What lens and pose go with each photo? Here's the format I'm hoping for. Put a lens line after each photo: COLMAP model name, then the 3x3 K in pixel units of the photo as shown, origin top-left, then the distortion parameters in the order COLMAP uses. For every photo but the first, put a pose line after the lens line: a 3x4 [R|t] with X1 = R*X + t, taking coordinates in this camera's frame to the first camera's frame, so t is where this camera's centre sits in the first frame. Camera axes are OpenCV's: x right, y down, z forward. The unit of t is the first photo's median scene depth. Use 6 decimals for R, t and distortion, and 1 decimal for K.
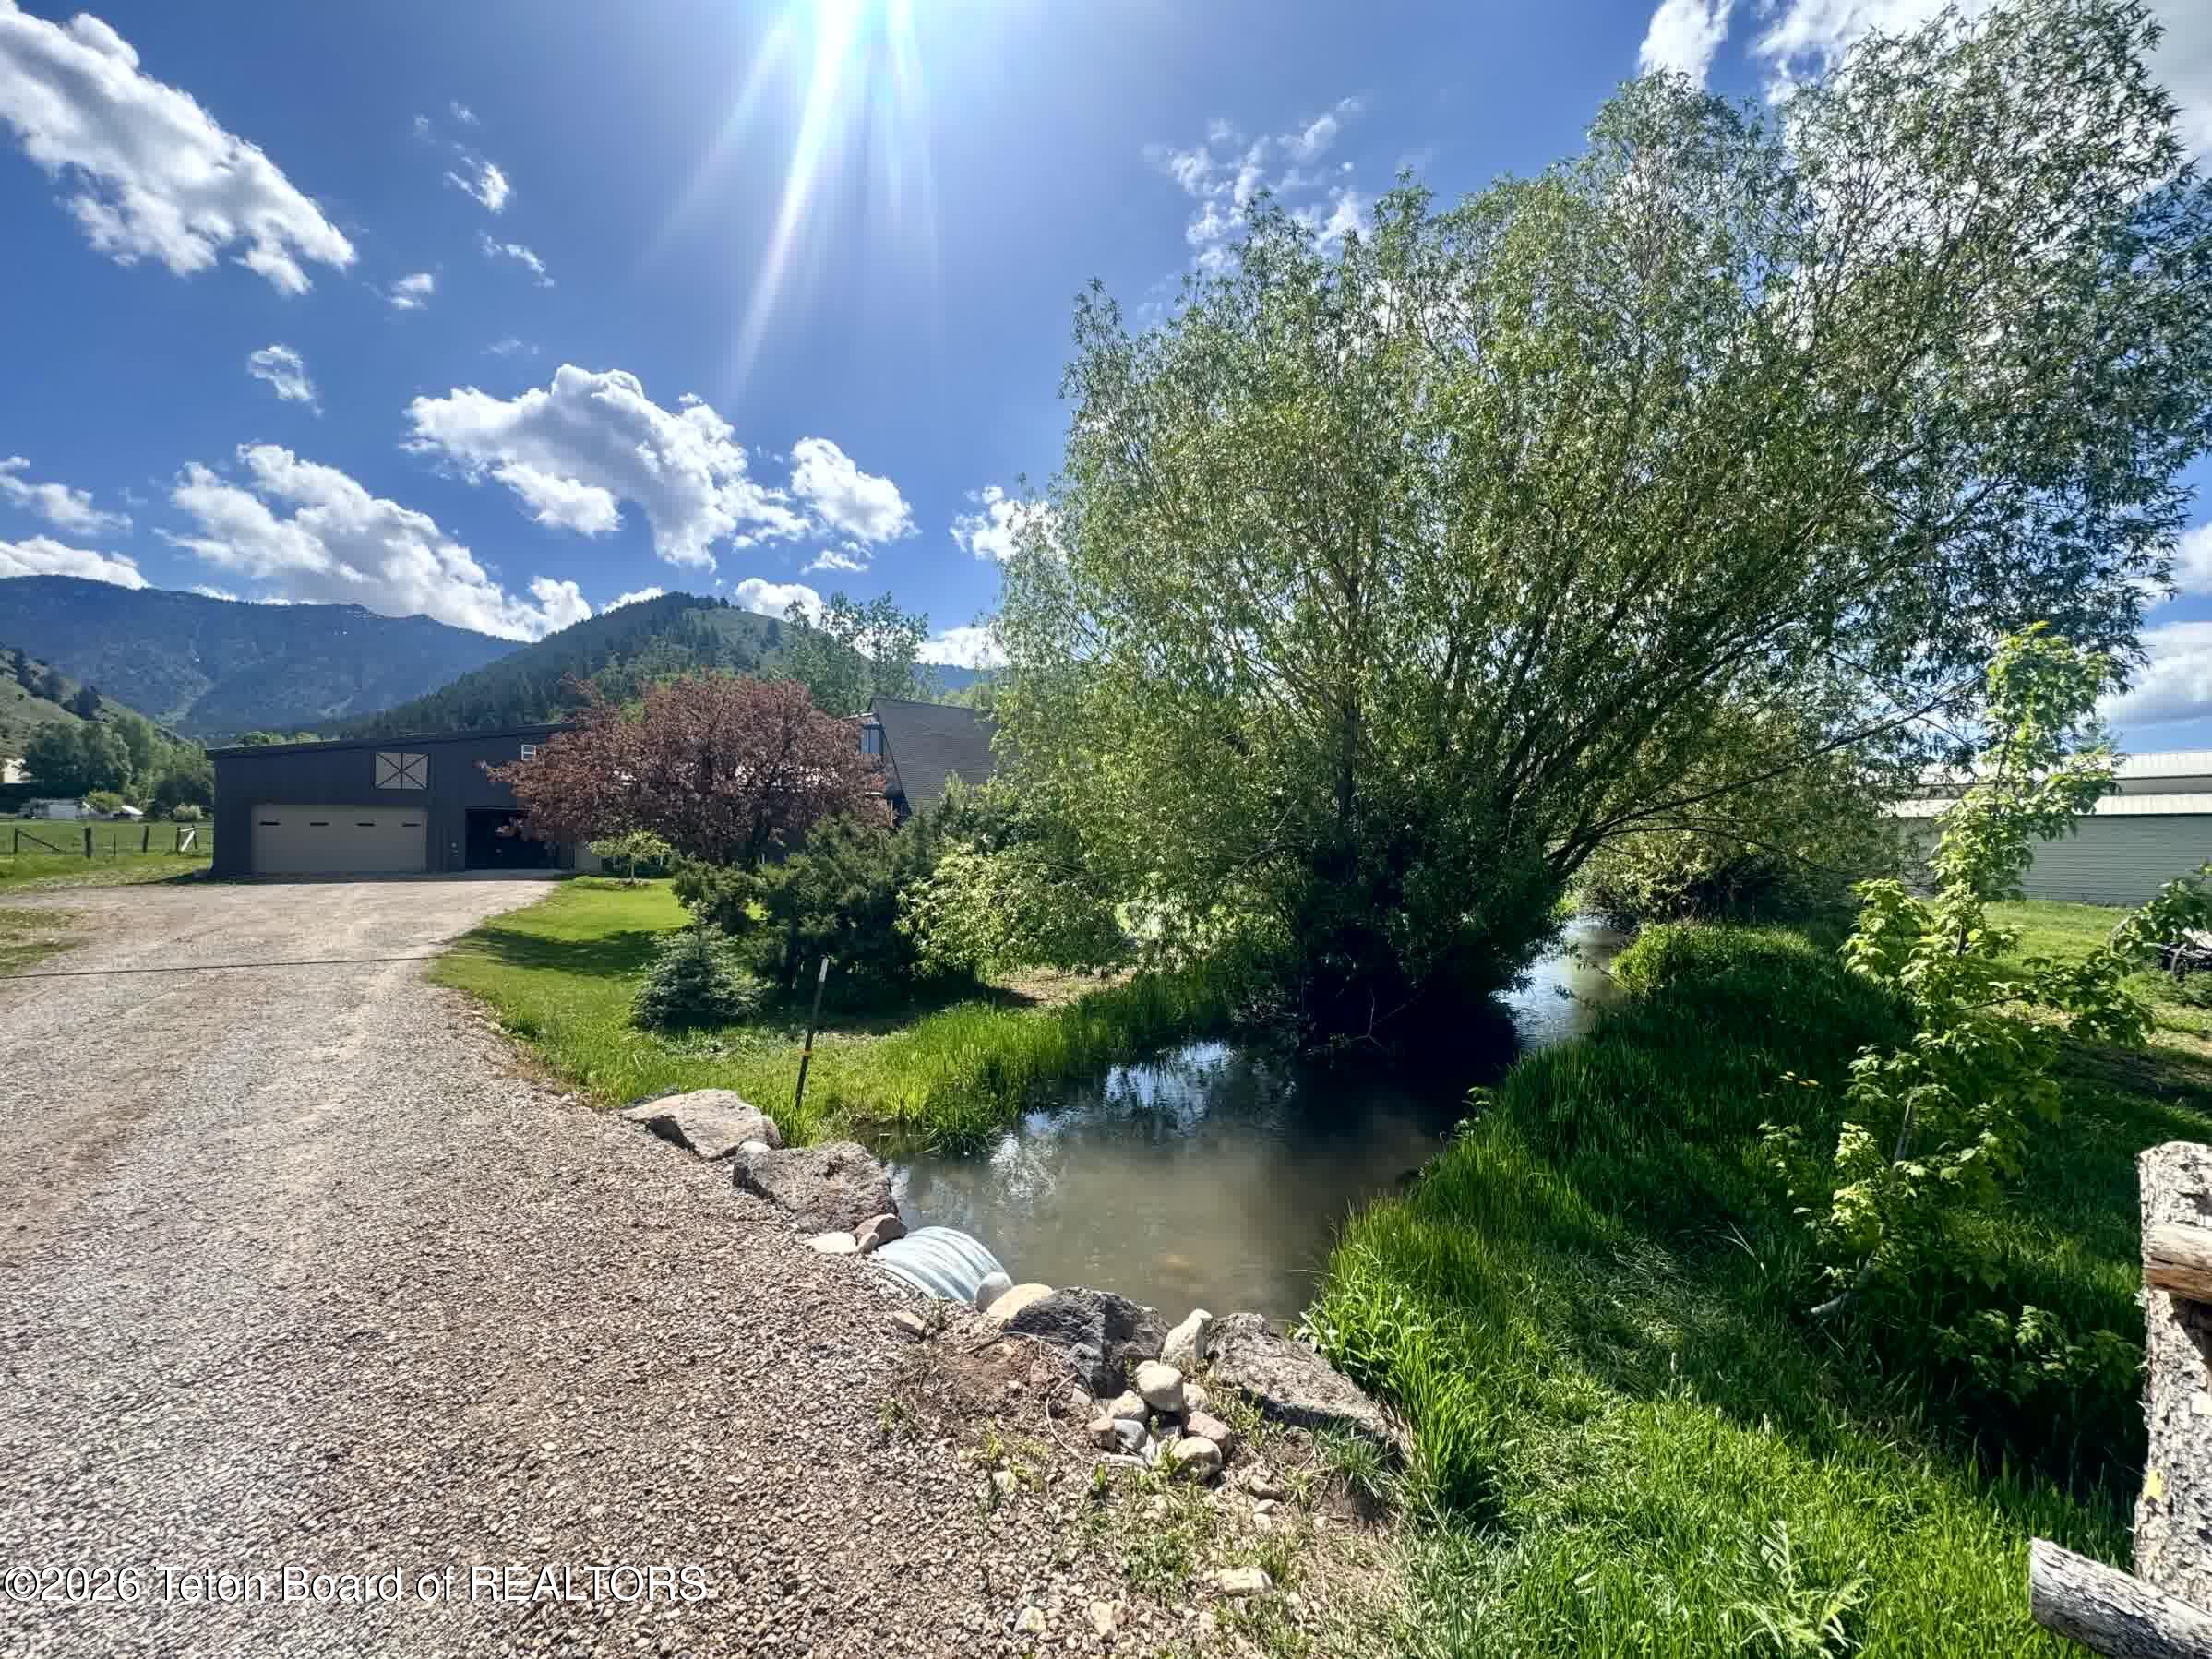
lens RADIAL K [[887.9, 0, 1110.2], [0, 887.9, 827.5], [0, 0, 1]] dist [-0.001227, 0.000898]
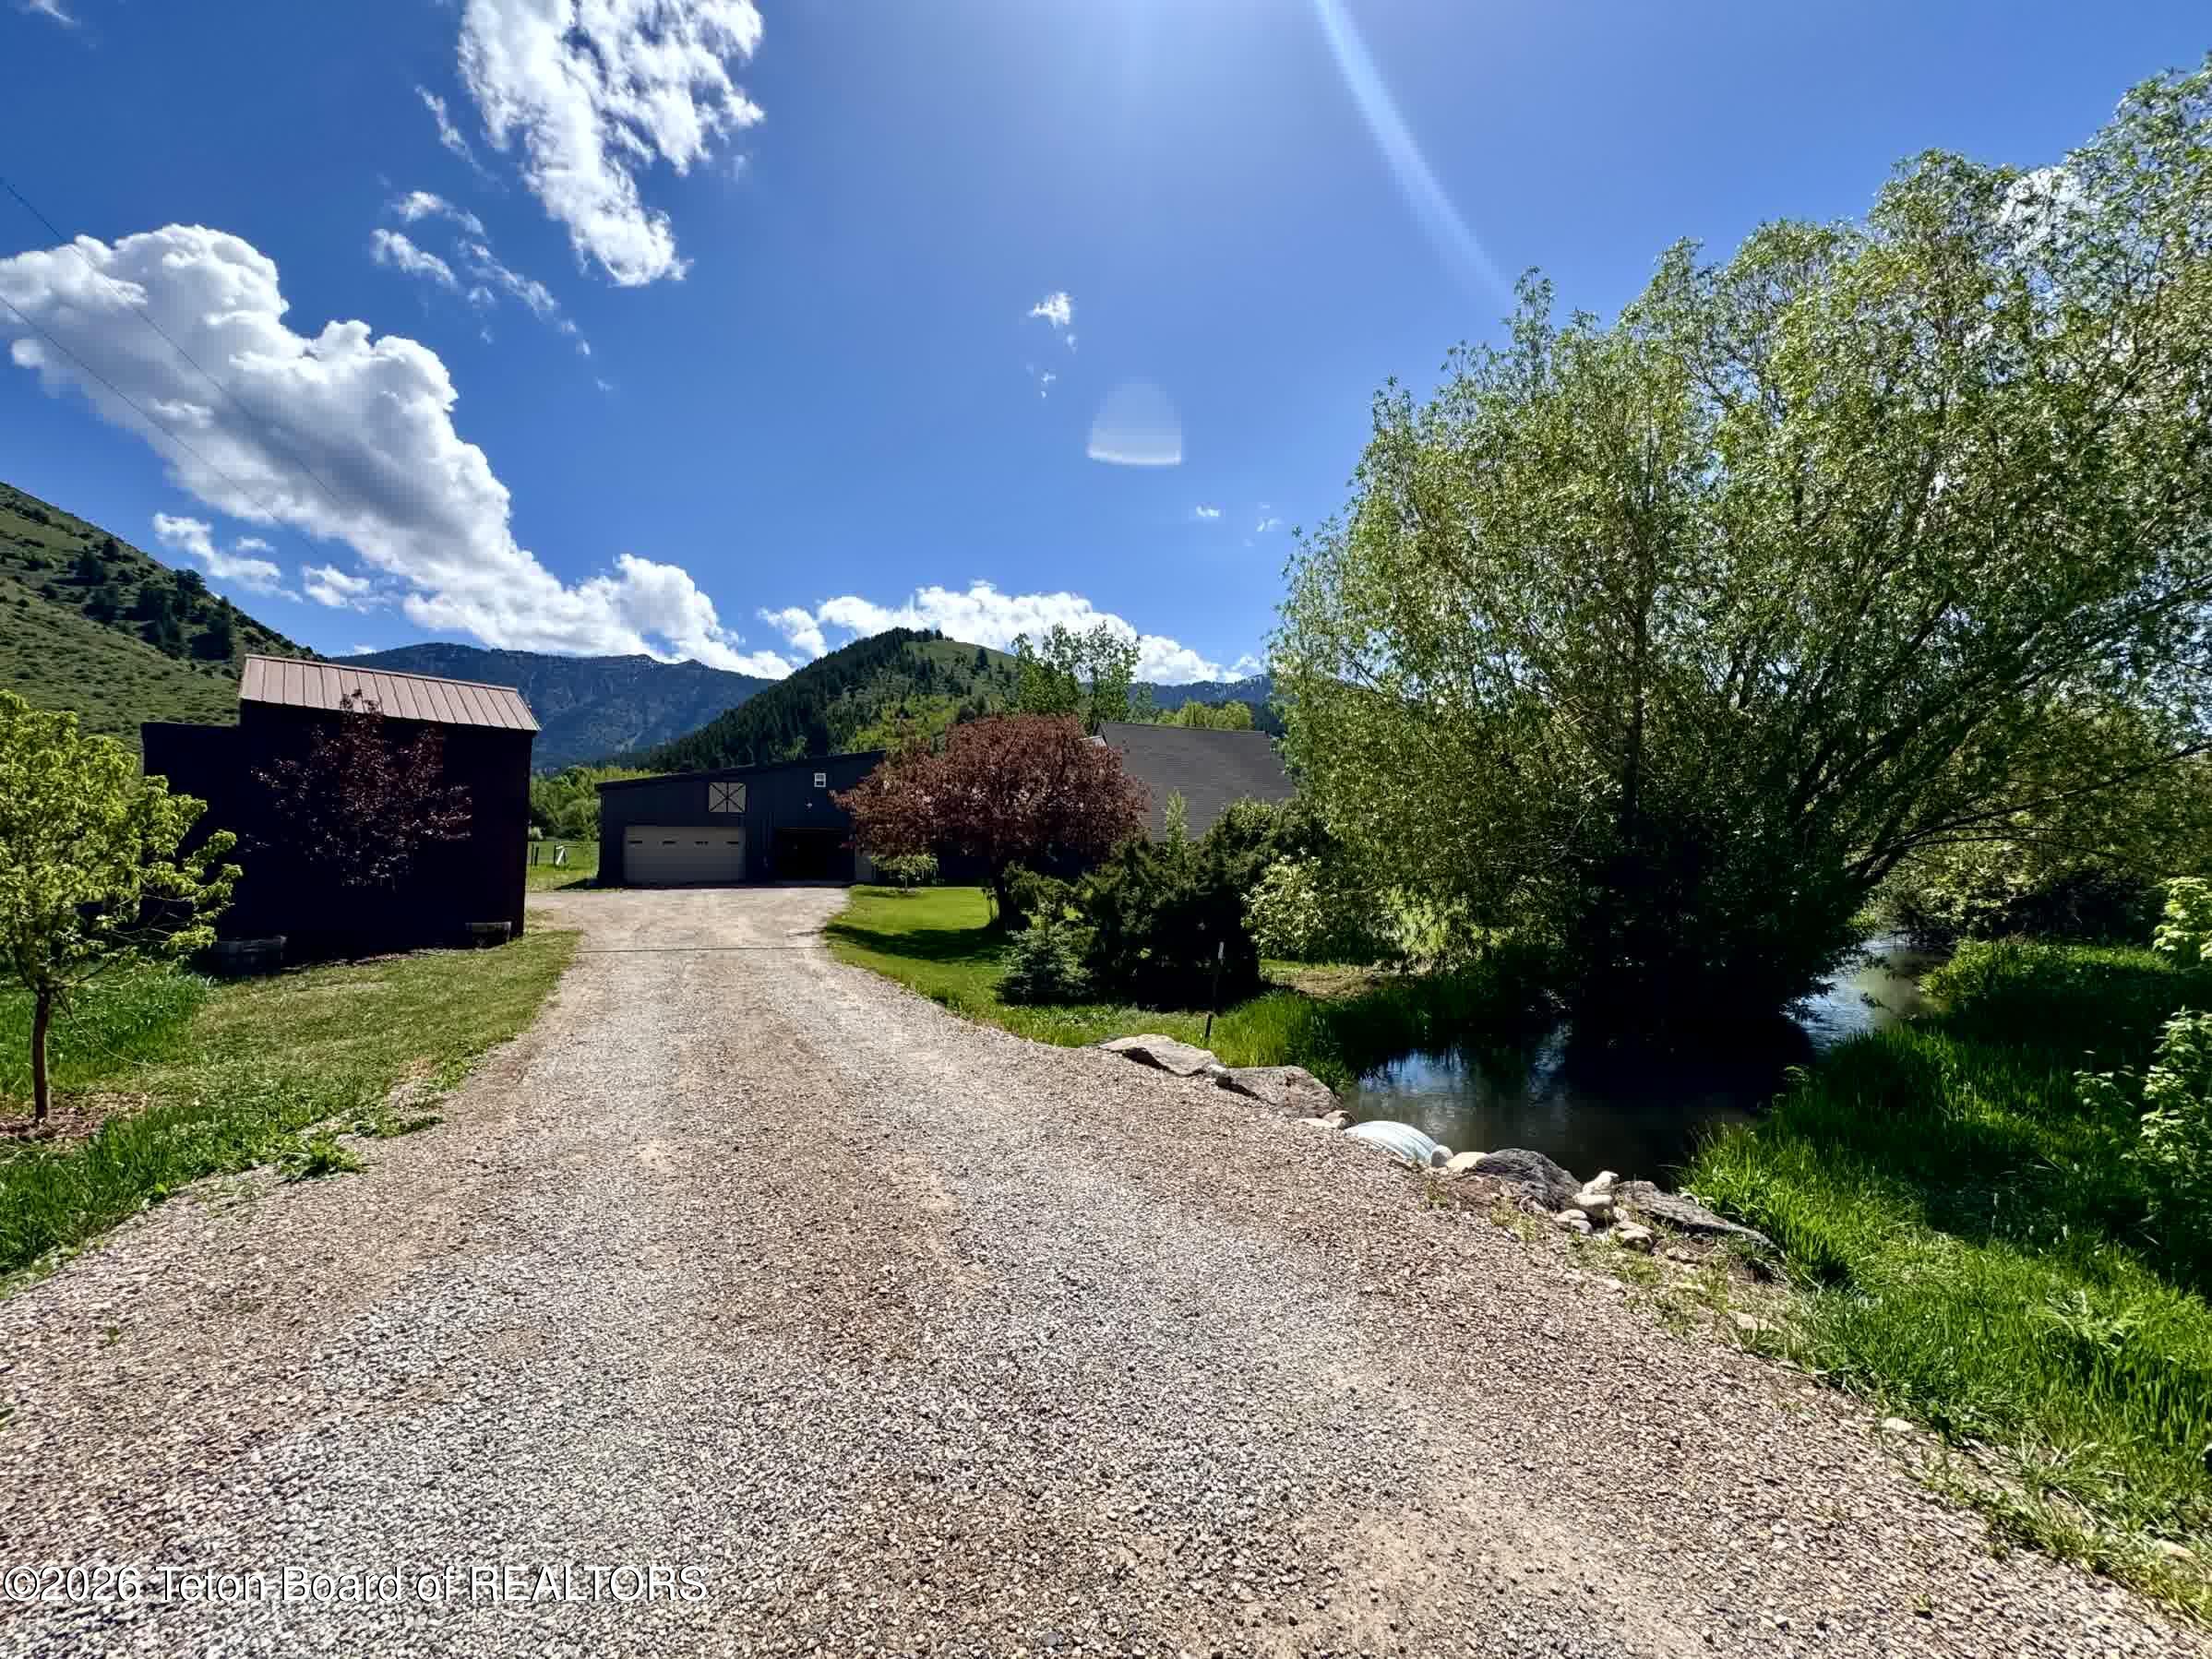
lens RADIAL K [[887.9, 0, 1104.9], [0, 887.9, 818.4], [0, 0, 1]] dist [-0.001227, 0.000898]
pose [[0.975210, -0.010486, -0.221035, -0.104156], [0.004598, 0.999621, -0.027135, 0.000114], [0.221236, 0.025446, 0.974888, -0.171172]]
